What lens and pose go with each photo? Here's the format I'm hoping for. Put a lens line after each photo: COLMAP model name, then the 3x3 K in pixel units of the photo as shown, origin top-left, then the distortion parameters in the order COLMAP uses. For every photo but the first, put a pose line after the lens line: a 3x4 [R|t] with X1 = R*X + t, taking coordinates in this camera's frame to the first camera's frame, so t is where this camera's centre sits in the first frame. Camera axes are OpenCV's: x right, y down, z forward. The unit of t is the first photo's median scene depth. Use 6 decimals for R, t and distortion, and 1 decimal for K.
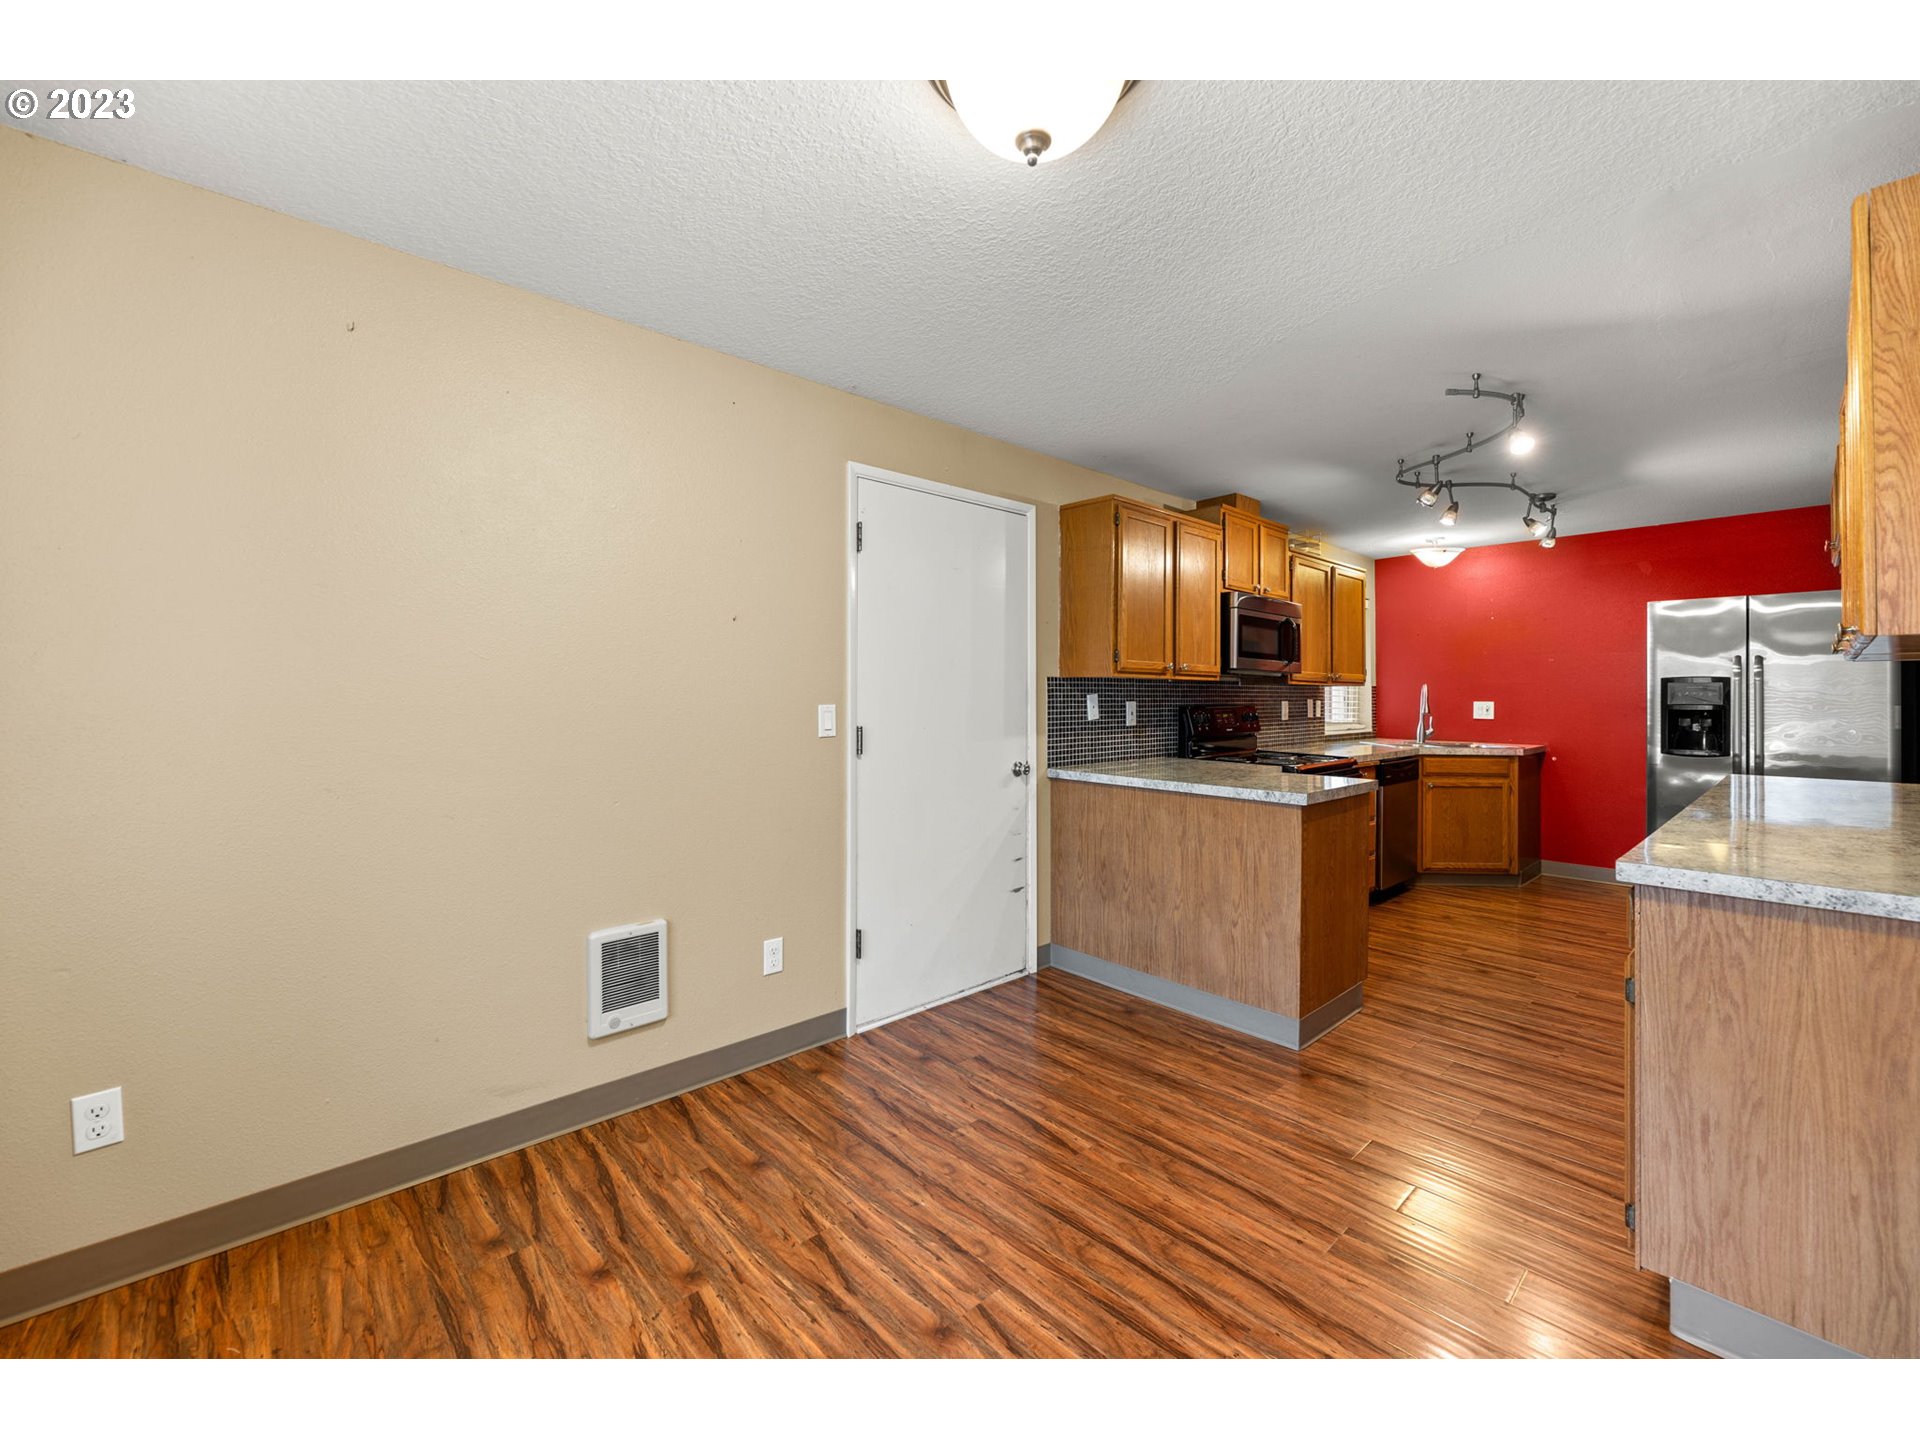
lens RADIAL K [[780.1, 0, 960.1], [0, 780.1, 696.7], [0, 0, 1]] dist [-0.005167, -0.000204]
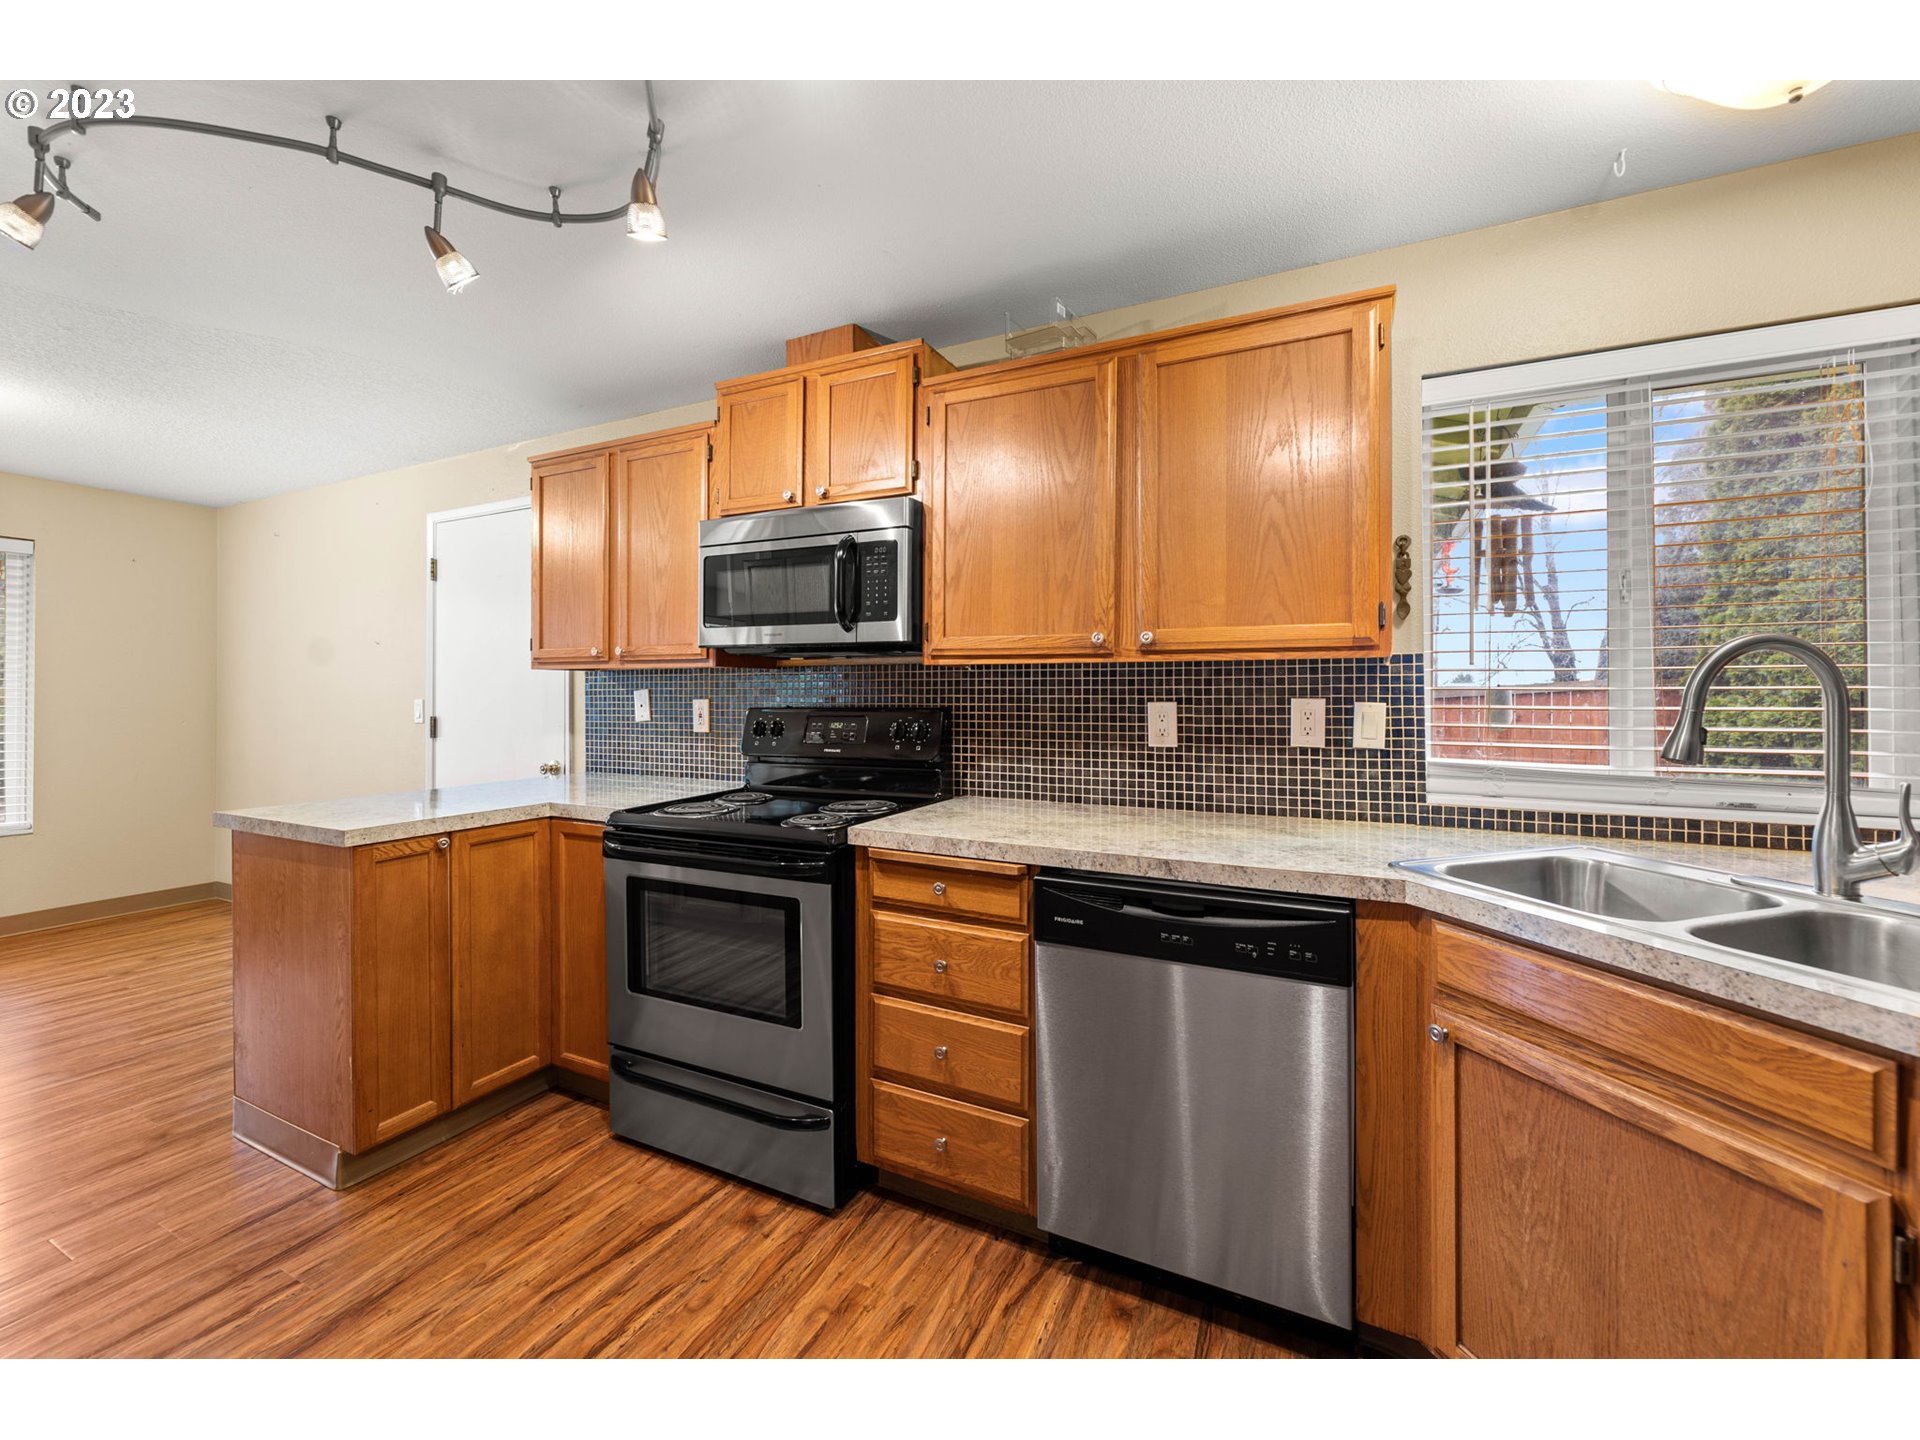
lens RADIAL K [[787.9, 0, 959.6], [0, 787.9, 686.4], [0, 0, 1]] dist [0.001168, -0.000342]
pose [[0.357941, -0.009633, -0.933695, 1.250735], [0.001268, 0.999951, -0.009830, 0.001907], [0.933743, 0.002335, 0.357935, 1.199878]]
